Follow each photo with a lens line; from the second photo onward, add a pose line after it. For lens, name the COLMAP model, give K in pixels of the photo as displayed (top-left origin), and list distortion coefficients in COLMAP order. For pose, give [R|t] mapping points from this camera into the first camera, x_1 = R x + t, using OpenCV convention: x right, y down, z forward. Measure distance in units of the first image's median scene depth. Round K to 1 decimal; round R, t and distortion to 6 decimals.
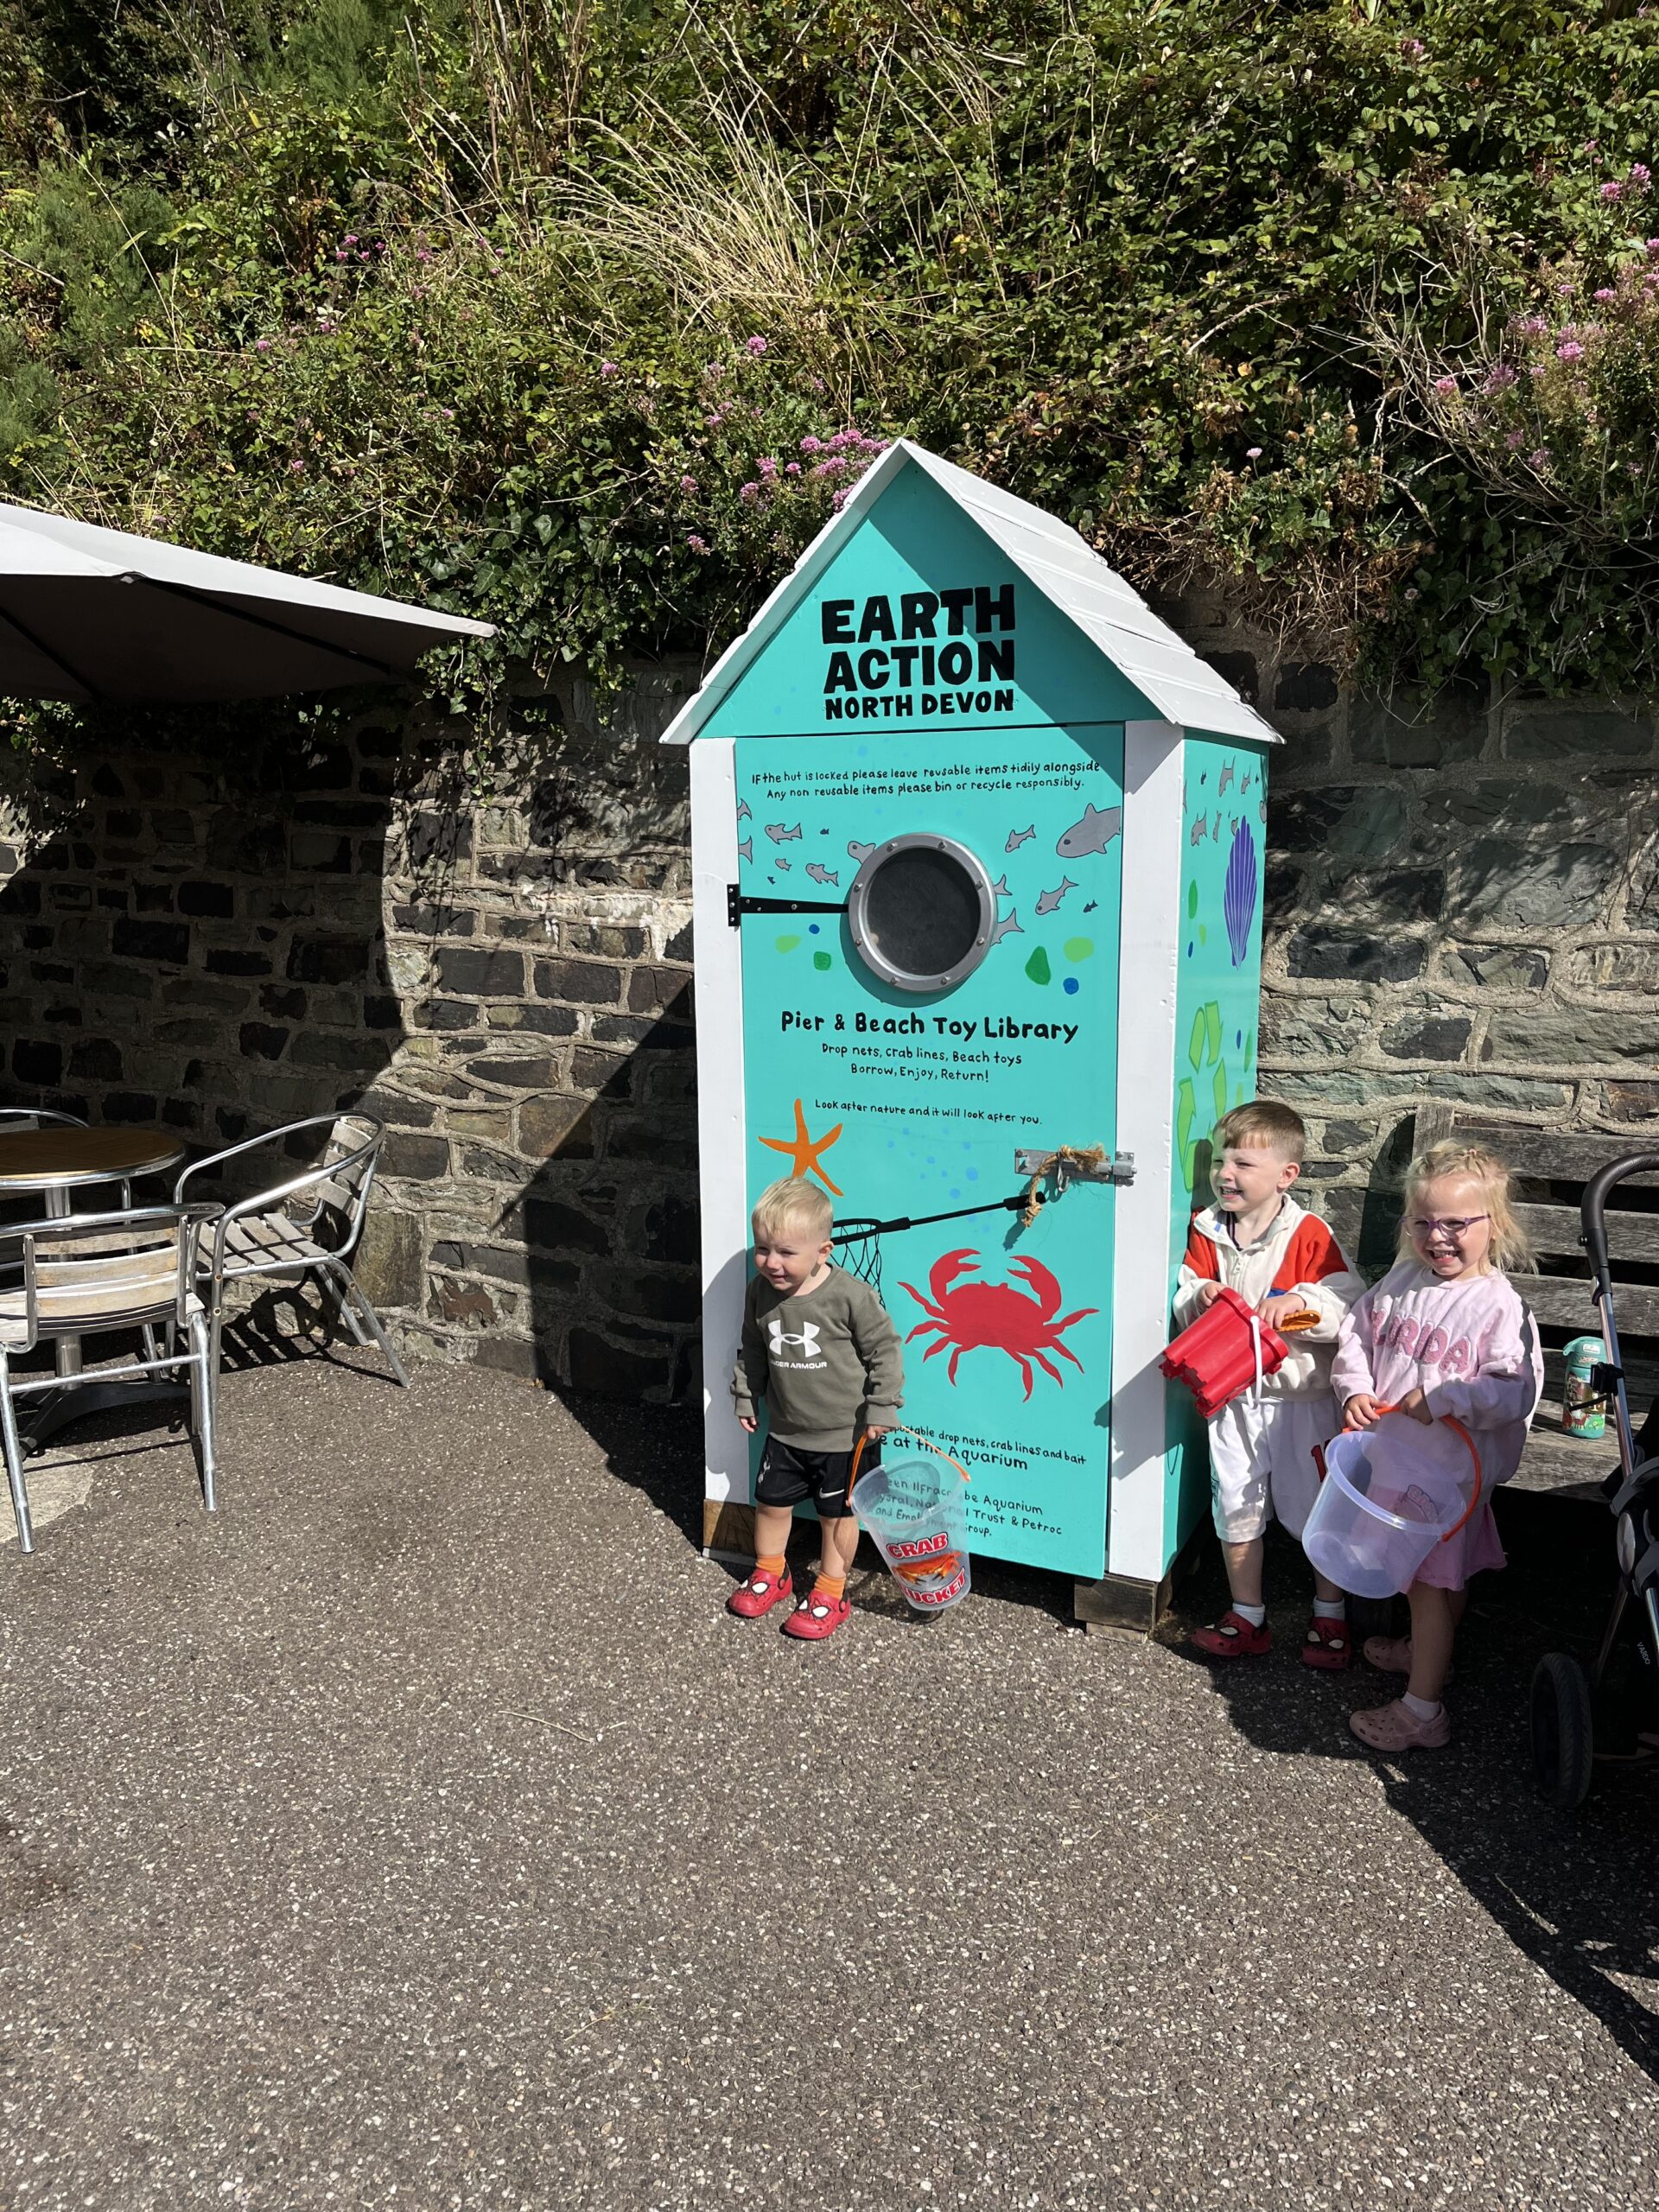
lens RADIAL K [[1758.6, 0, 829.5], [0, 1758.6, 1106.0], [0, 0, 1]] dist [0.060074, -0.099279]
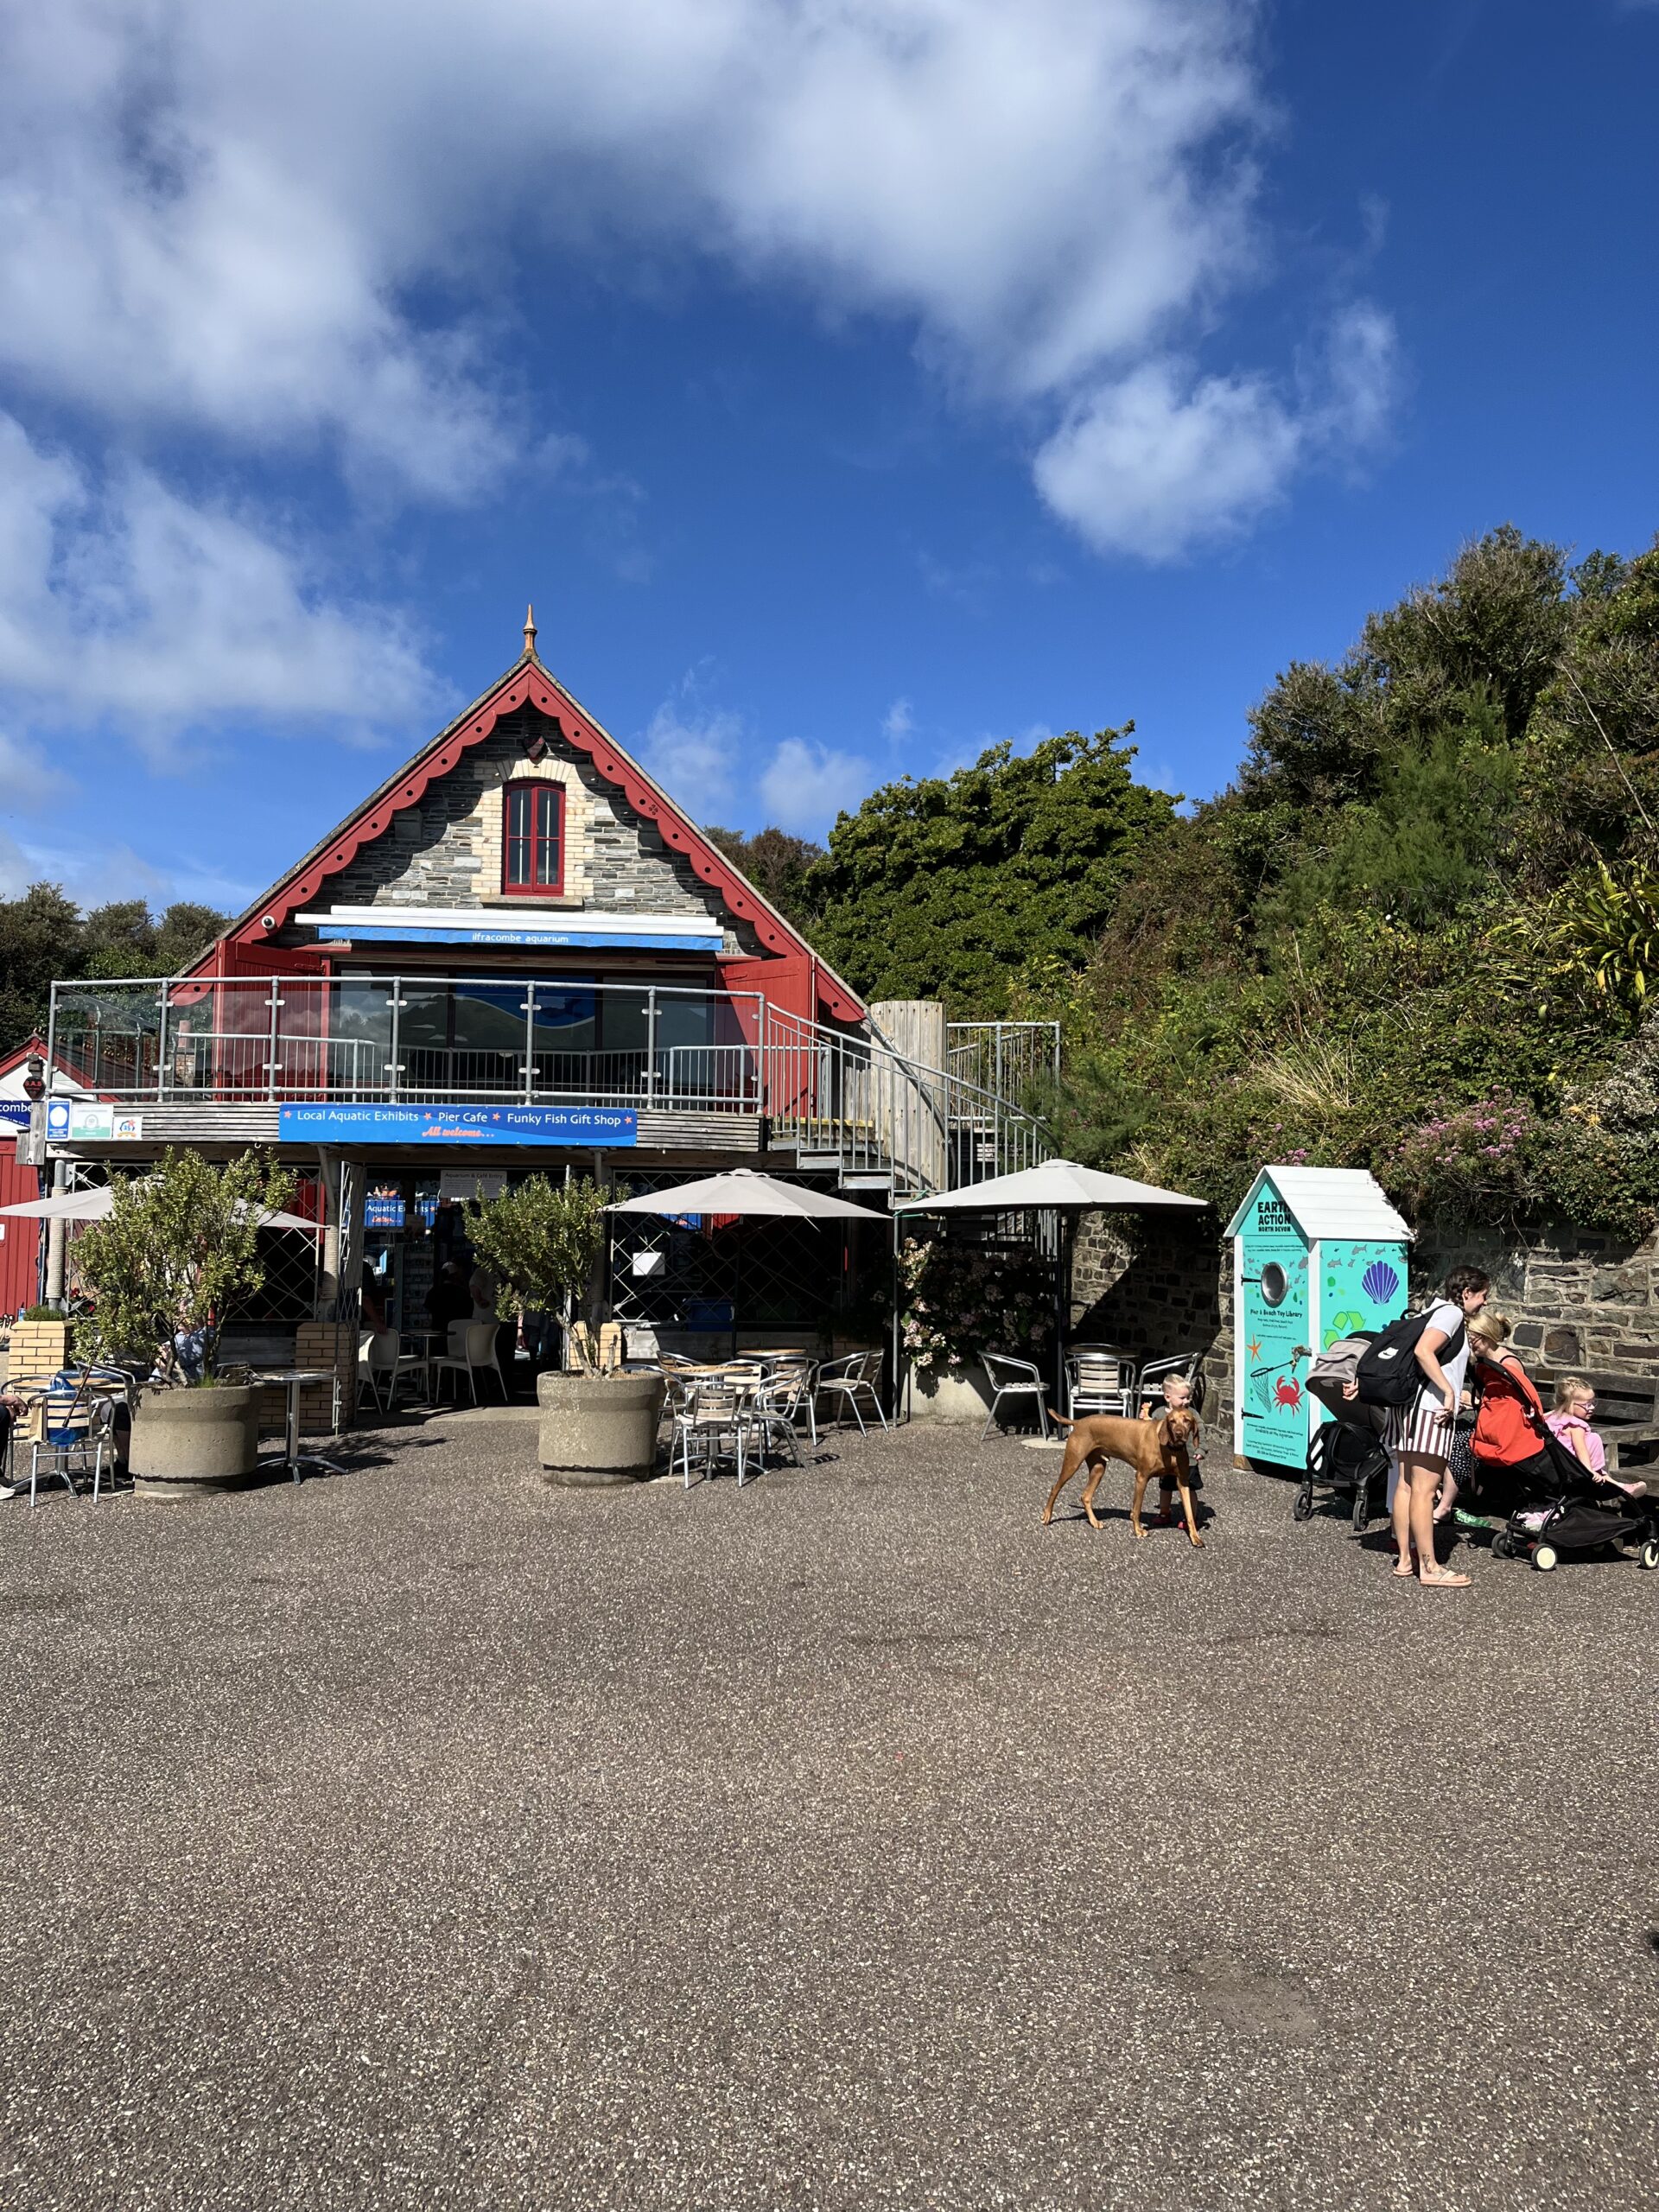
lens RADIAL K [[1758.6, 0, 829.5], [0, 1758.6, 1106.0], [0, 0, 1]] dist [0.060074, -0.099279]
pose [[0.740612, -0.023670, -0.671516, 1.711504], [-0.138528, 0.972531, -0.187063, 0.326517], [0.657498, 0.231565, 0.716990, -2.194849]]
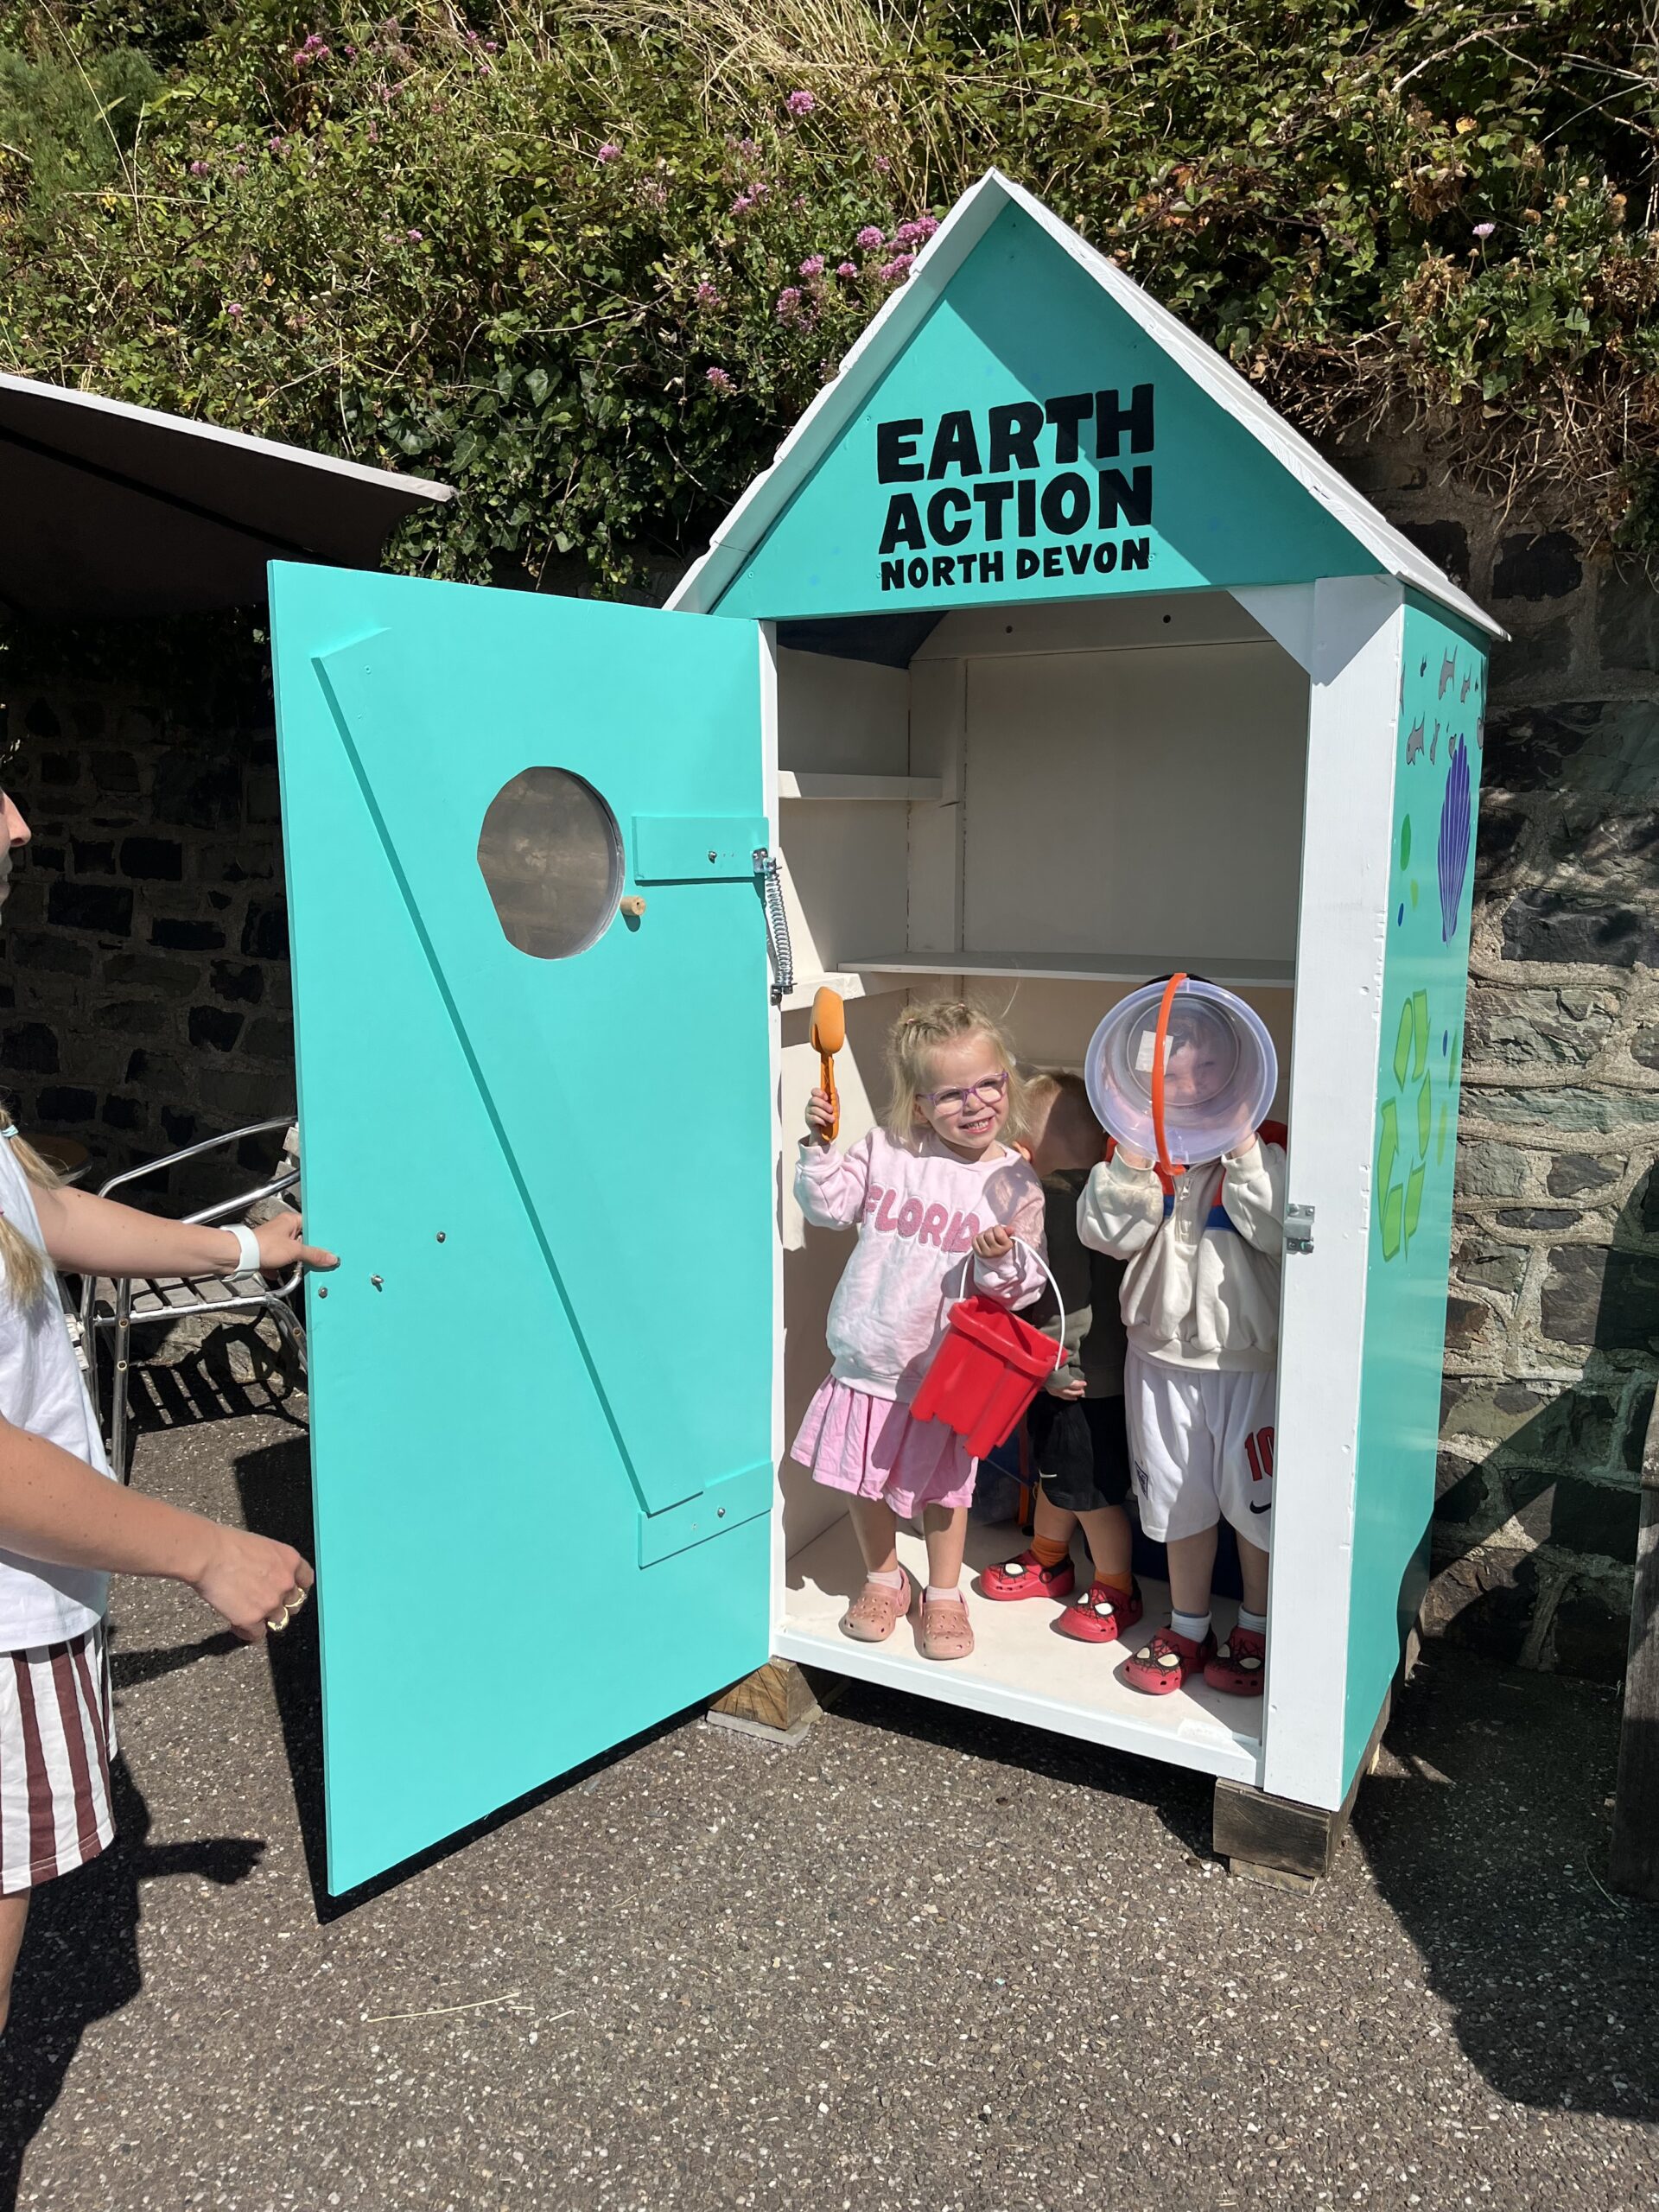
lens RADIAL K [[1758.6, 0, 829.5], [0, 1758.6, 1106.0], [0, 0, 1]] dist [0.060074, -0.099279]
pose [[0.998906, 0.013362, -0.044823, 0.010680], [-0.013127, 0.999899, 0.005531, -0.012443], [0.044892, -0.004937, 0.998980, 0.255073]]
